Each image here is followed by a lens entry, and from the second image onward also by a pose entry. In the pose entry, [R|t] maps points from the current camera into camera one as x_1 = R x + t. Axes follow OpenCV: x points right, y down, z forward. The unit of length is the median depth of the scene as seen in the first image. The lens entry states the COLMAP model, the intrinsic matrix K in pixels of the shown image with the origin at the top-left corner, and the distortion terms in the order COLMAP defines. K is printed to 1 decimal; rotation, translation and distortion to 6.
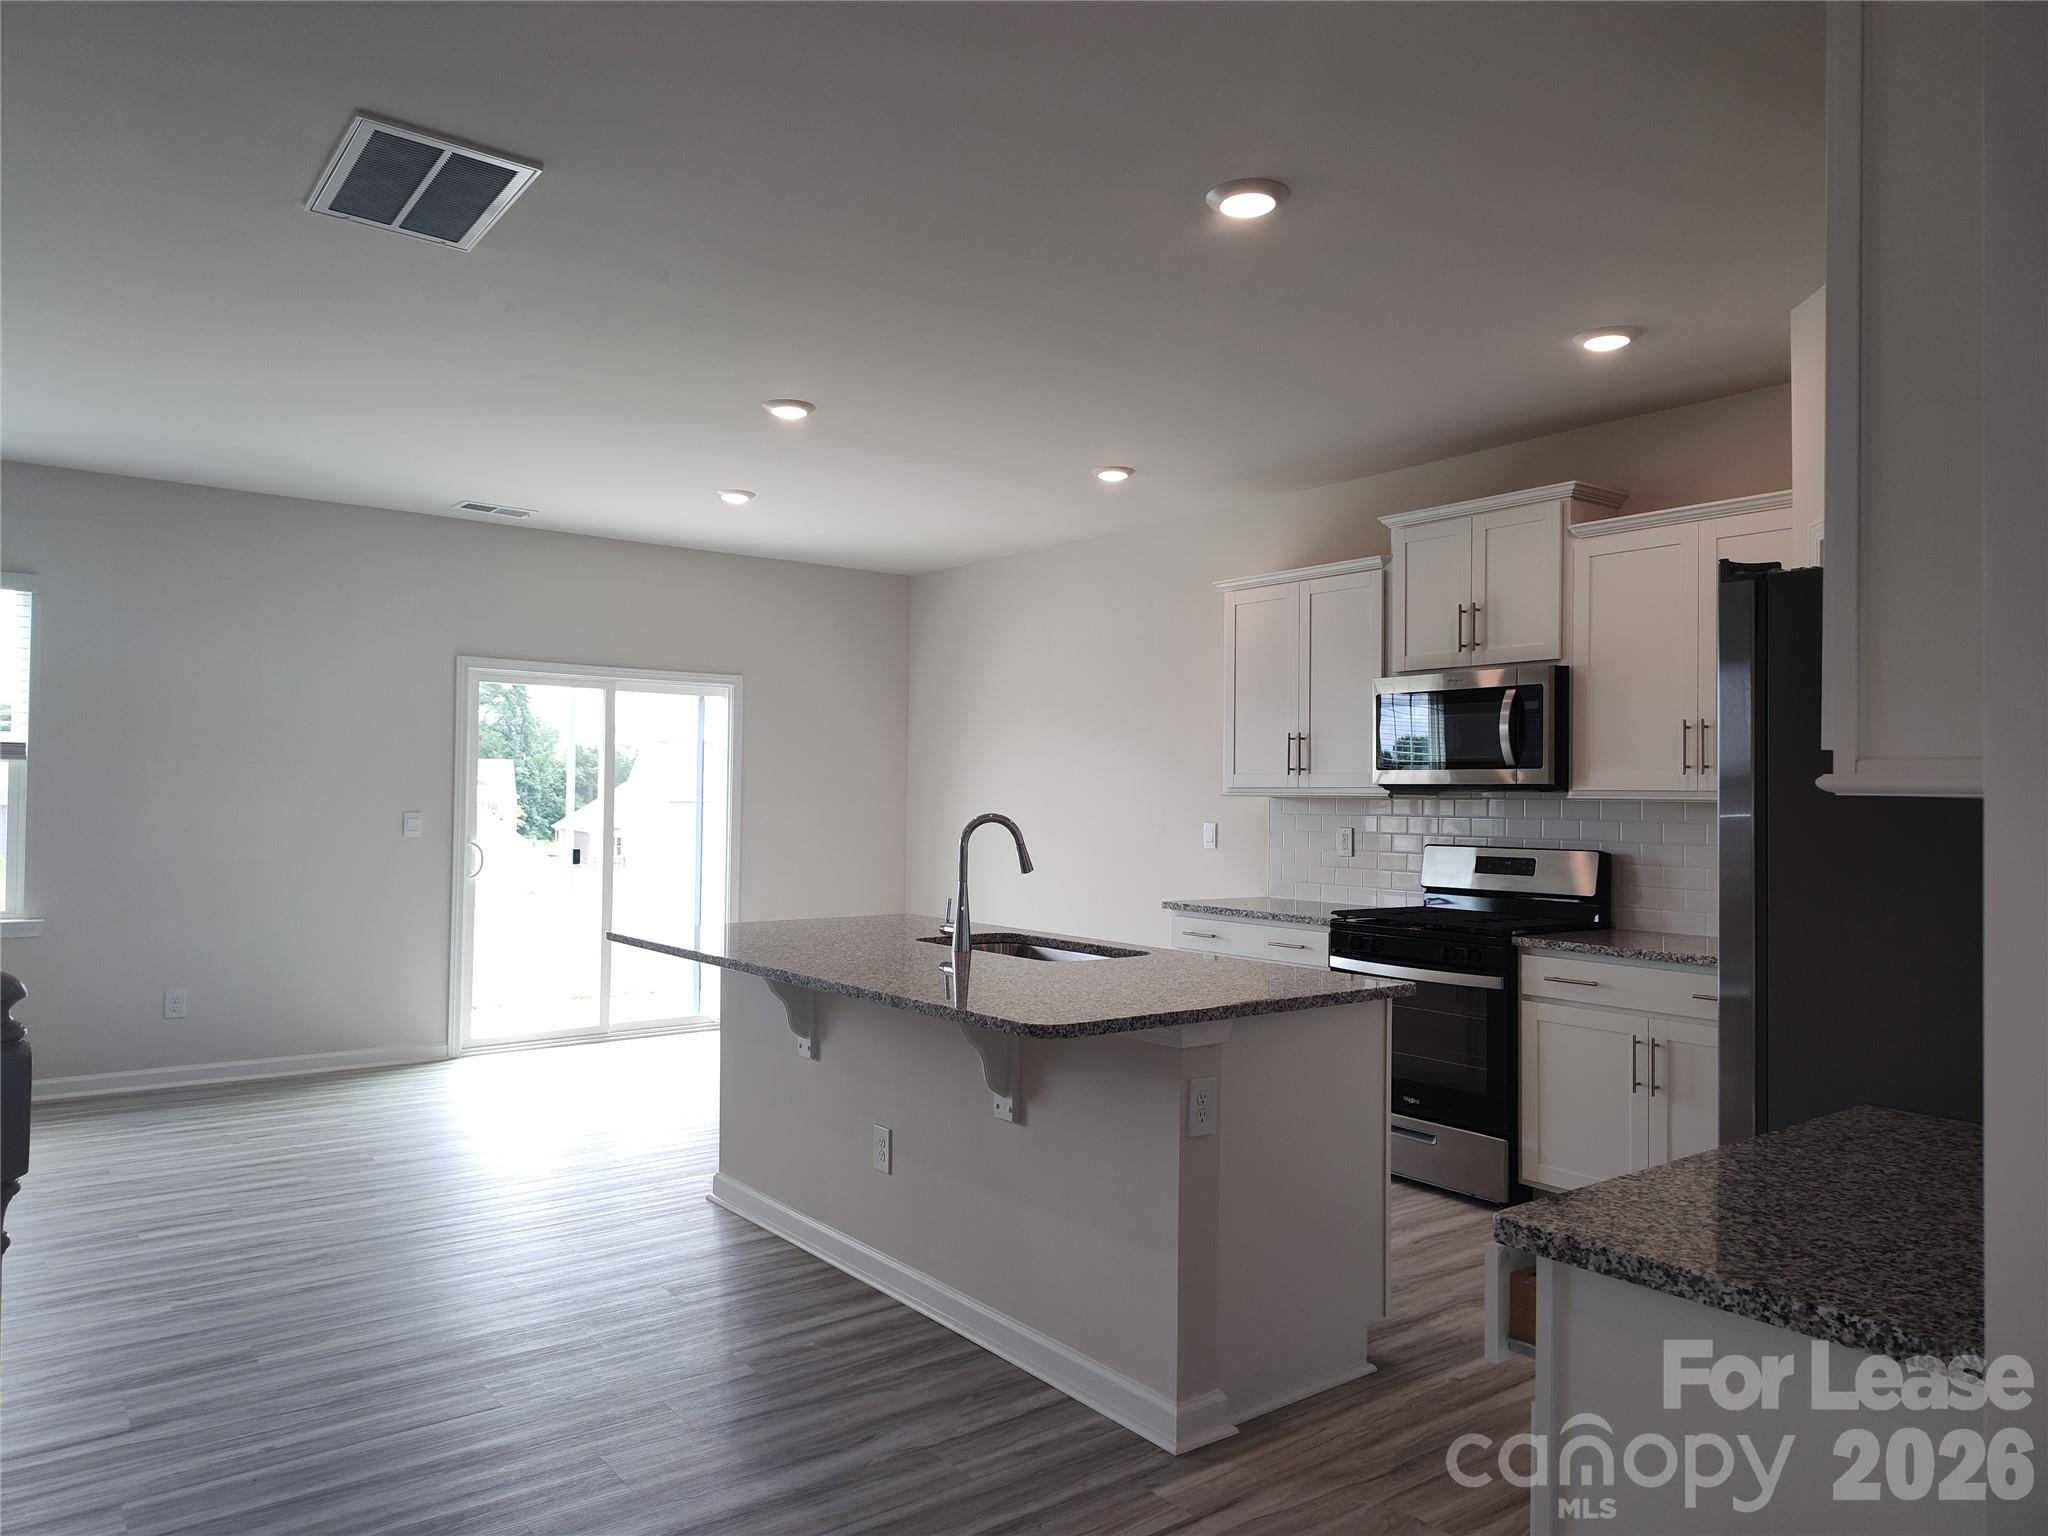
lens RADIAL K [[1377.4, 0, 1024.0], [0, 1377.4, 768.0], [0, 0, 1]] dist [0.044802, 0.000976]
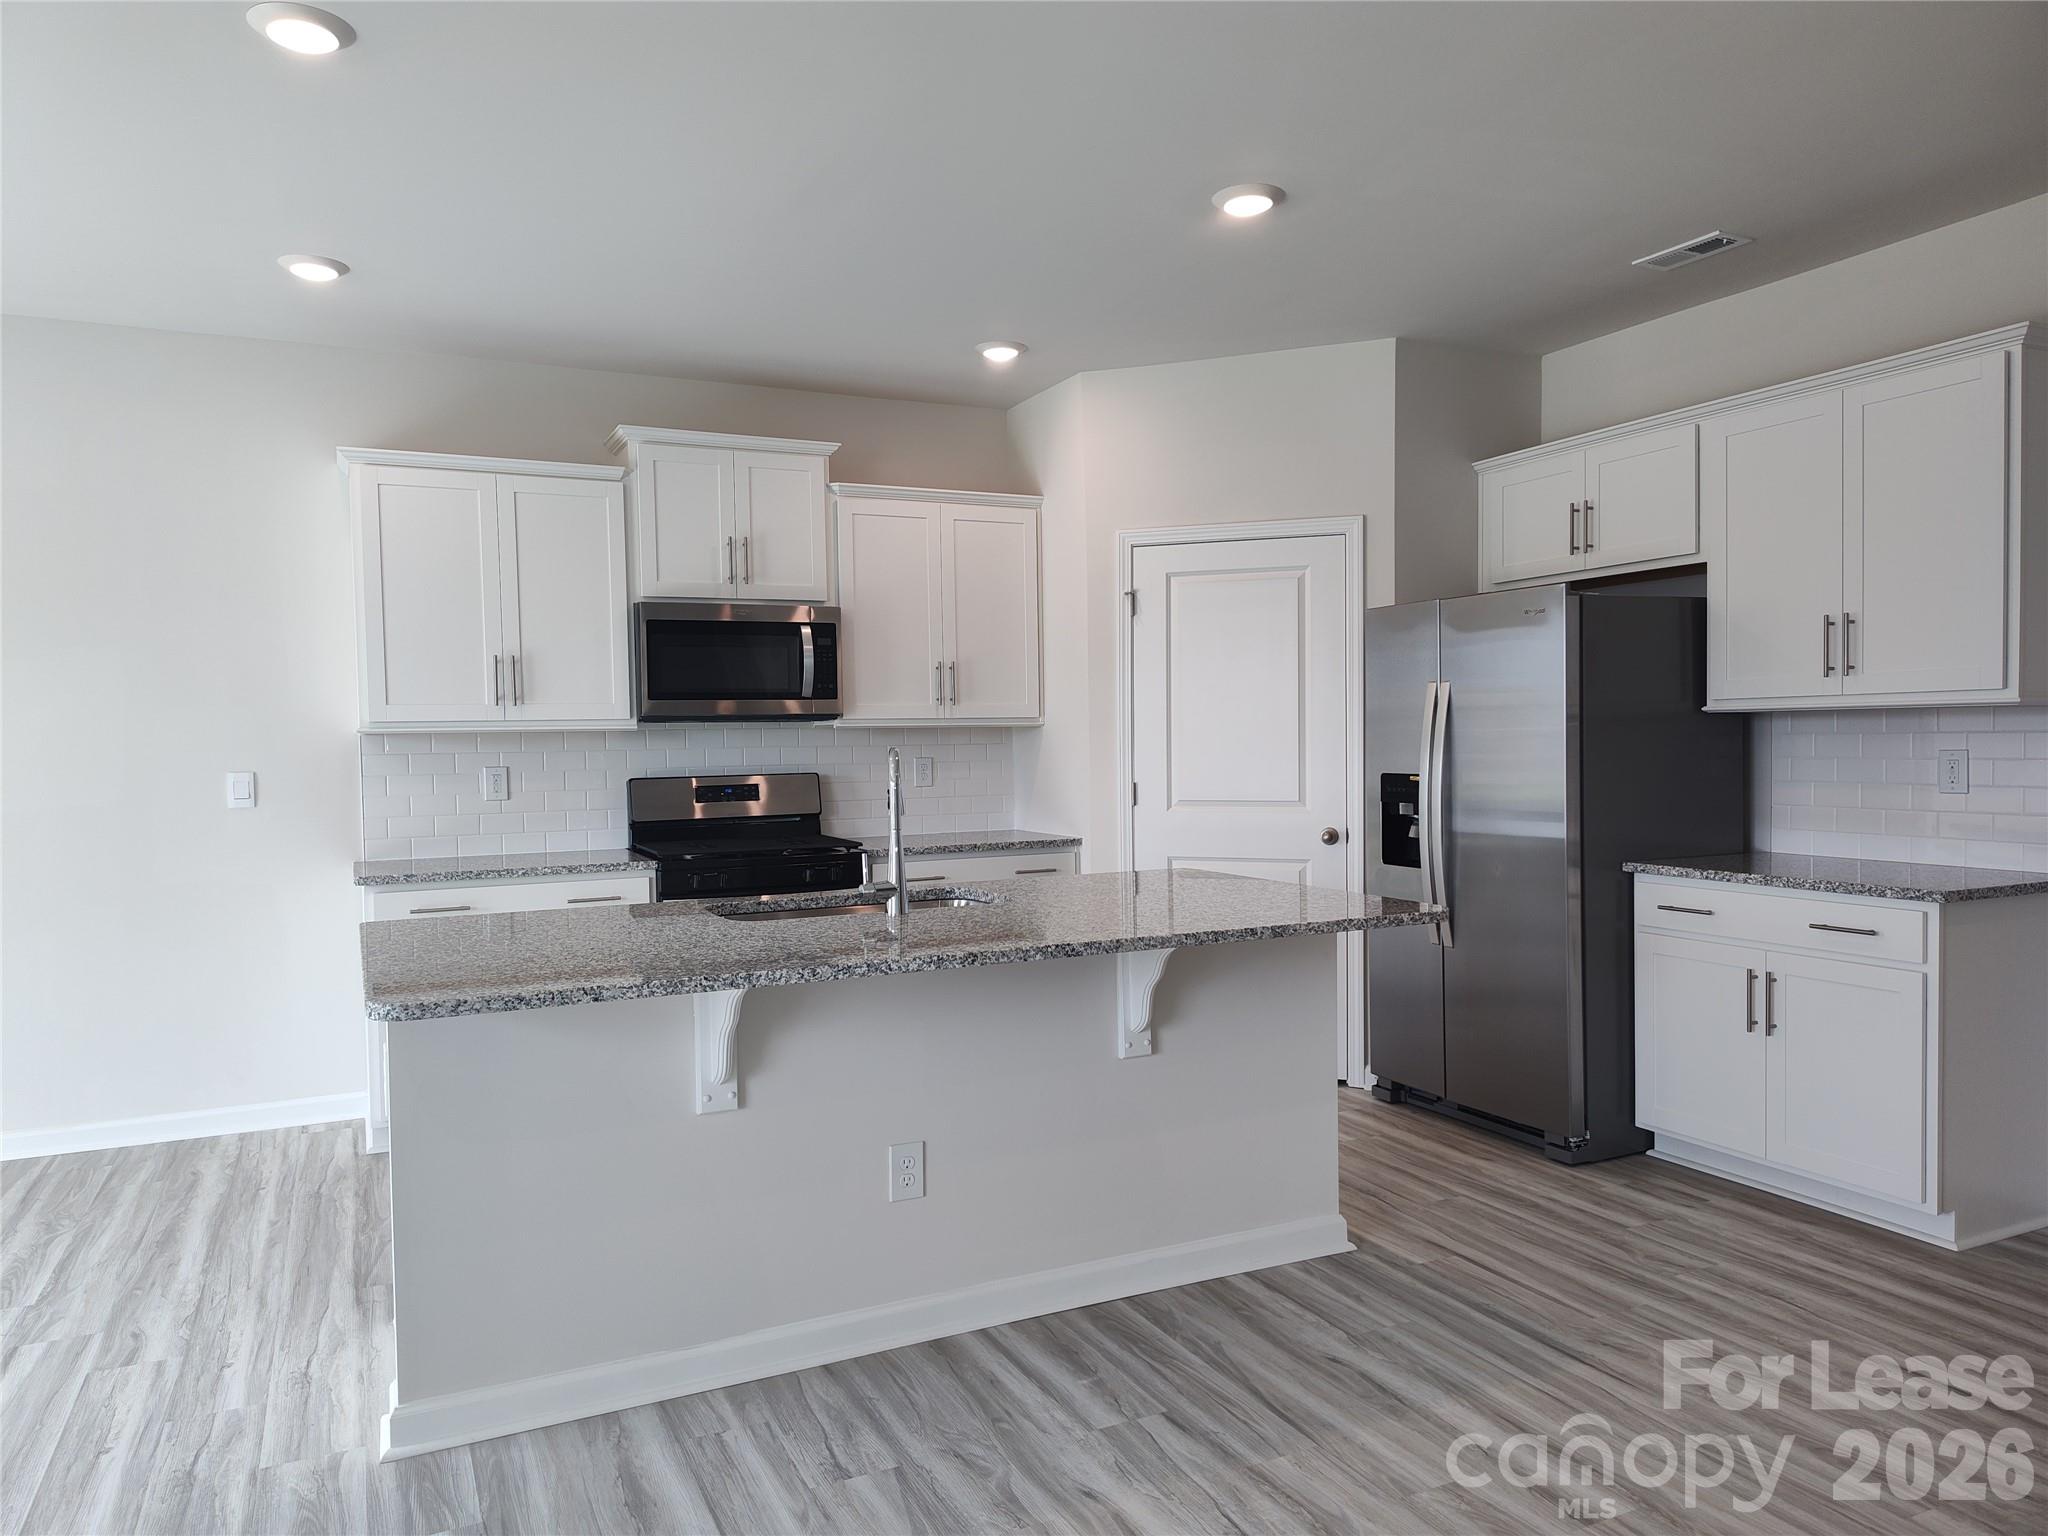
lens RADIAL K [[1396.0, 0, 1020.0], [0, 1396.0, 774.7], [0, 0, 1]] dist [0.050565, -0.056640]
pose [[0.214818, -0.044445, 0.975642, -0.797648], [-0.001183, 0.998951, 0.045767, 0.010501], [-0.976653, -0.010986, 0.214540, 0.710111]]
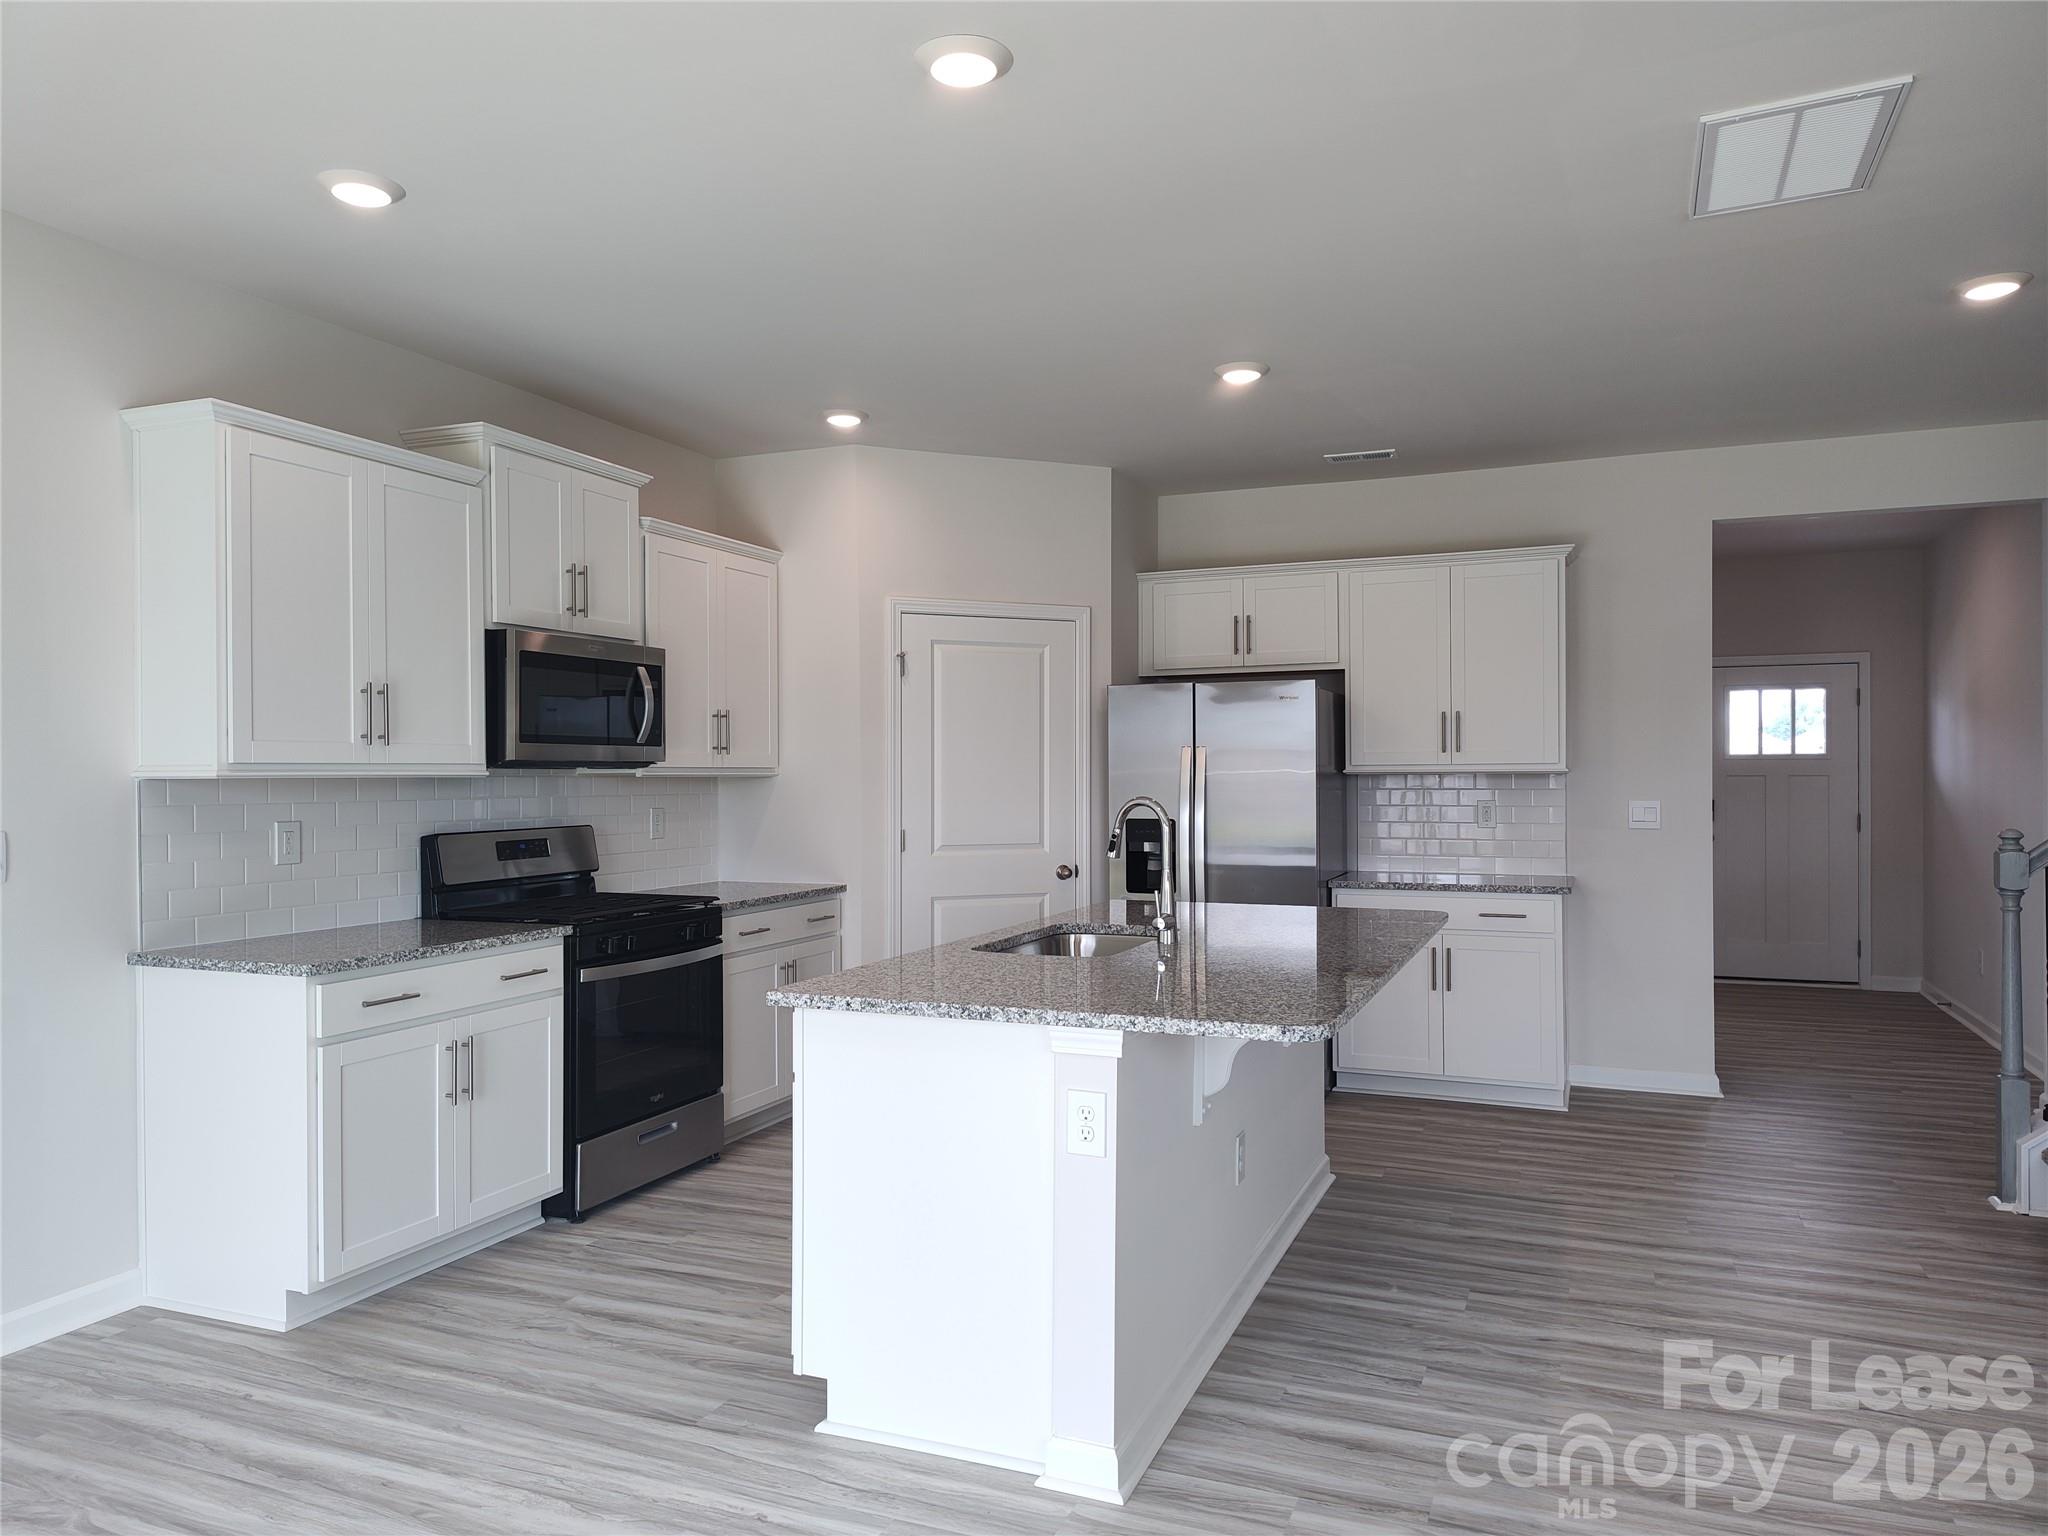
lens RADIAL K [[1396.0, 0, 1020.0], [0, 1396.0, 774.7], [0, 0, 1]] dist [0.050565, -0.056640]
pose [[-0.493162, -0.011176, 0.869866, -0.784992], [-0.020189, 0.999795, 0.001399, 0.016929], [-0.869703, -0.016871, -0.493287, 1.480802]]
